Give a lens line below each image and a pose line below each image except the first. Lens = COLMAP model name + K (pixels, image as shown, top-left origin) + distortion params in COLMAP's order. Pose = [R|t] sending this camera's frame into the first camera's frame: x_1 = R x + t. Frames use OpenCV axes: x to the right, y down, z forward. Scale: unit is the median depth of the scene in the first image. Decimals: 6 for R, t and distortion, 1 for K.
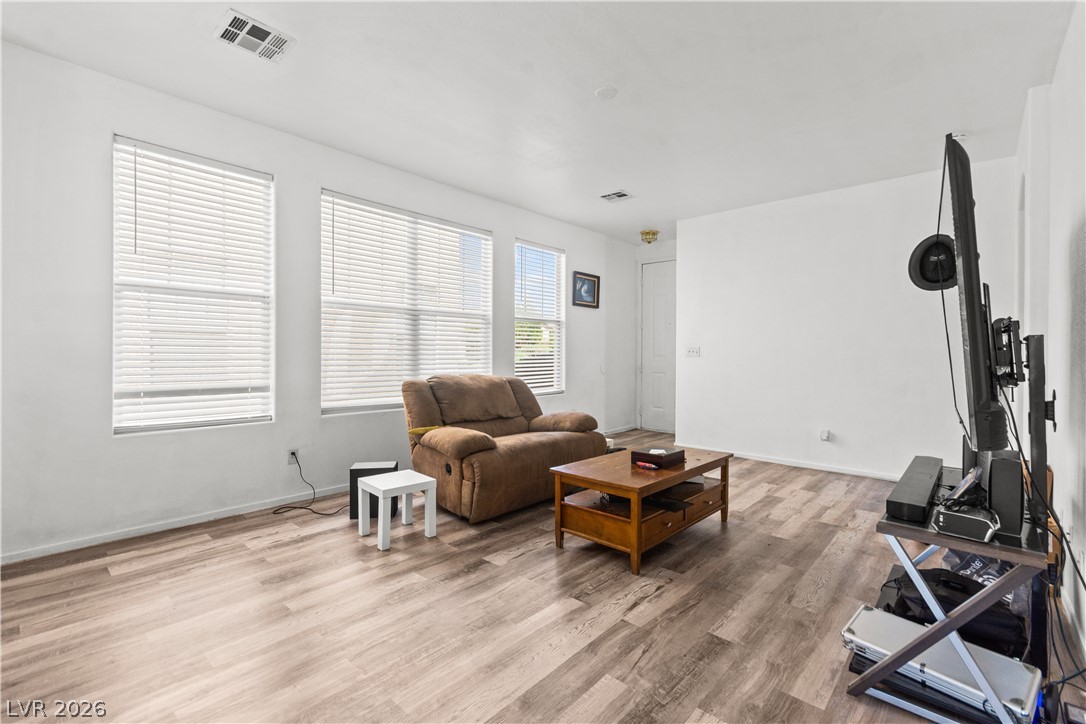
lens RADIAL K [[479.1, 0, 543.8], [0, 479.1, 352.8], [0, 0, 1]] dist [0.006209, -0.000035]
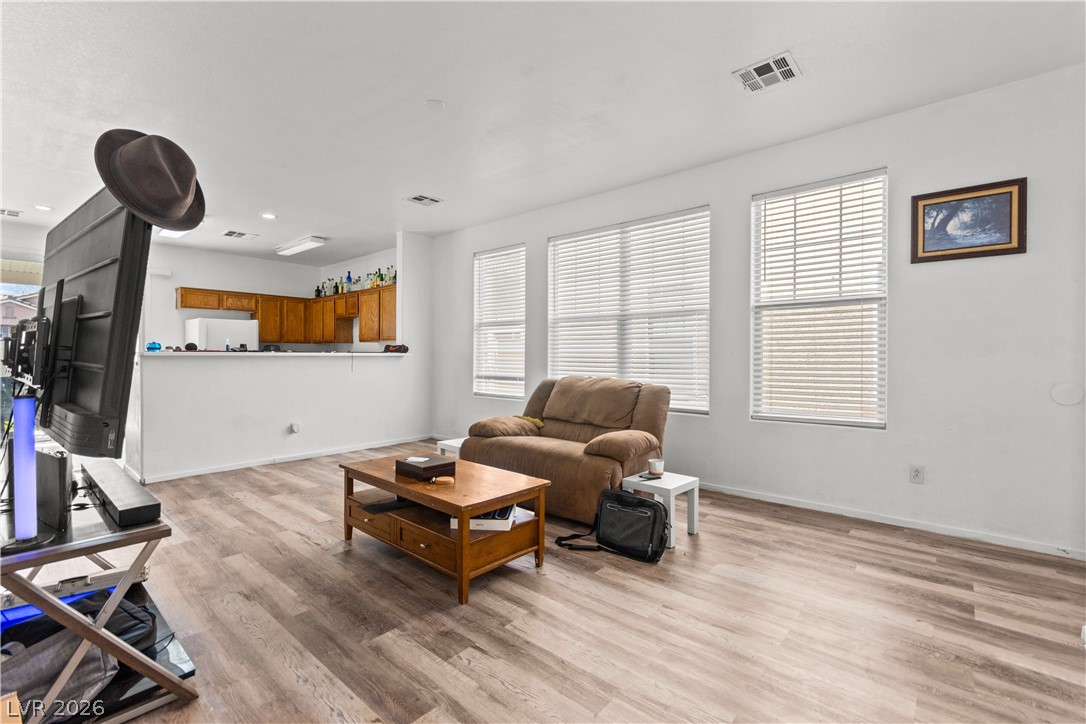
lens RADIAL K [[479.1, 0, 543.8], [0, 479.1, 352.8], [0, 0, 1]] dist [0.006209, -0.000035]
pose [[0.020493, -0.014520, -0.999685, 0.991024], [-0.003981, 0.999885, -0.014605, 0.010554], [0.999782, 0.004279, 0.020433, 1.033753]]
